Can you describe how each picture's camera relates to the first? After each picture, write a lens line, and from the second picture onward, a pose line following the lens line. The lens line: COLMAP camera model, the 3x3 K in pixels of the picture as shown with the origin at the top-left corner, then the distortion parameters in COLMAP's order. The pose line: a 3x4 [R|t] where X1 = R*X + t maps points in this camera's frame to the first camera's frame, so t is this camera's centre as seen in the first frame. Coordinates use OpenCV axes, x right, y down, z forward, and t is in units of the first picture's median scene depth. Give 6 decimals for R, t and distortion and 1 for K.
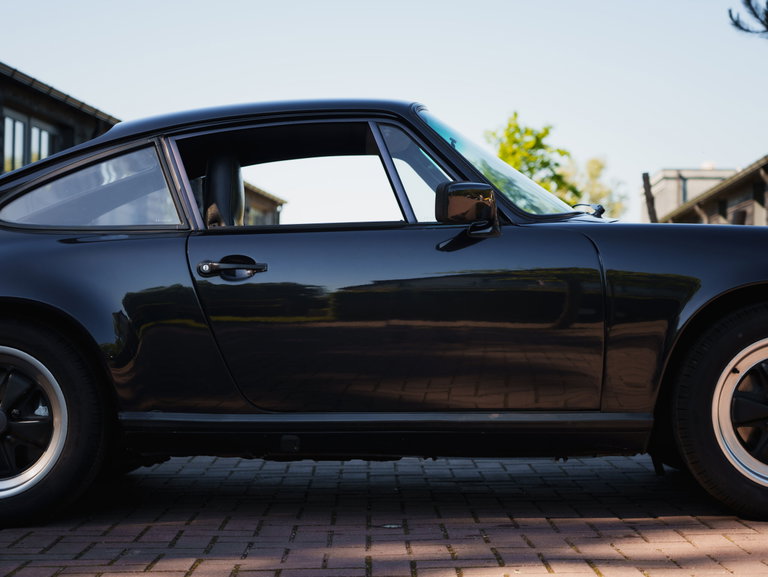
lens RADIAL K [[1387.7, 0, 384.0], [0, 1387.7, 288.5], [0, 0, 1]] dist [0.017031, 0.326803]
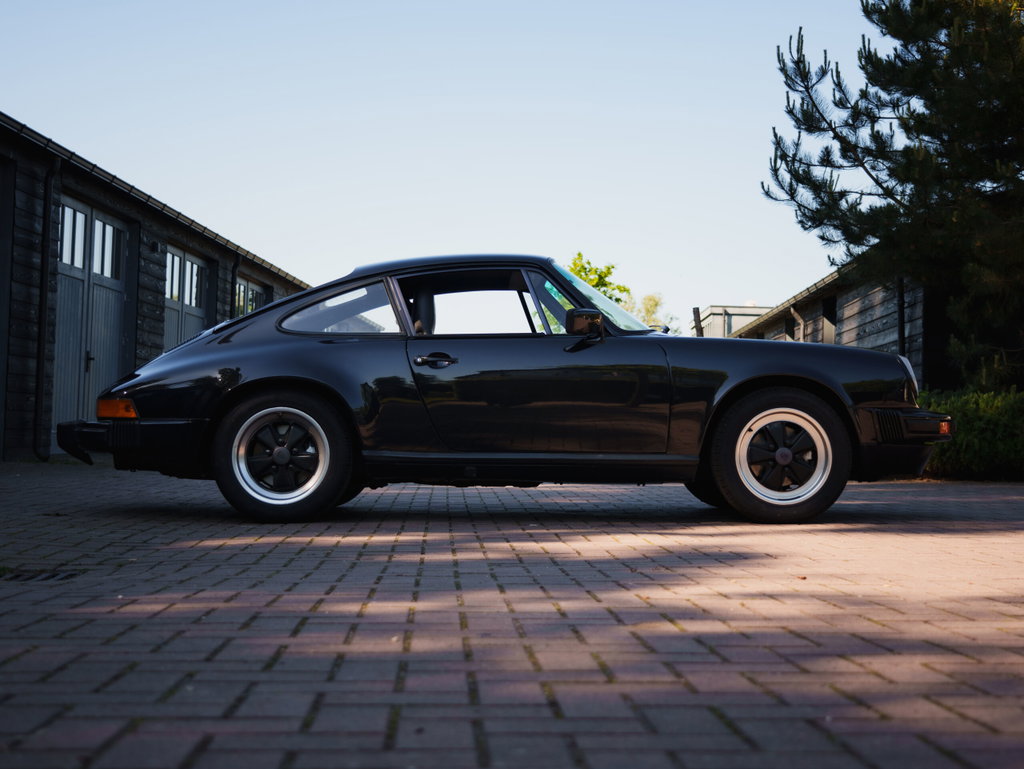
lens RADIAL K [[1261.6, 0, 512.0], [0, 1261.6, 384.5], [0, 0, 1]] dist [-0.014557, -0.003154]
pose [[0.998970, 0.016918, 0.042108, -0.079490], [-0.016056, 0.999656, -0.020725, 0.039365], [-0.042444, 0.020027, 0.998898, -0.418130]]
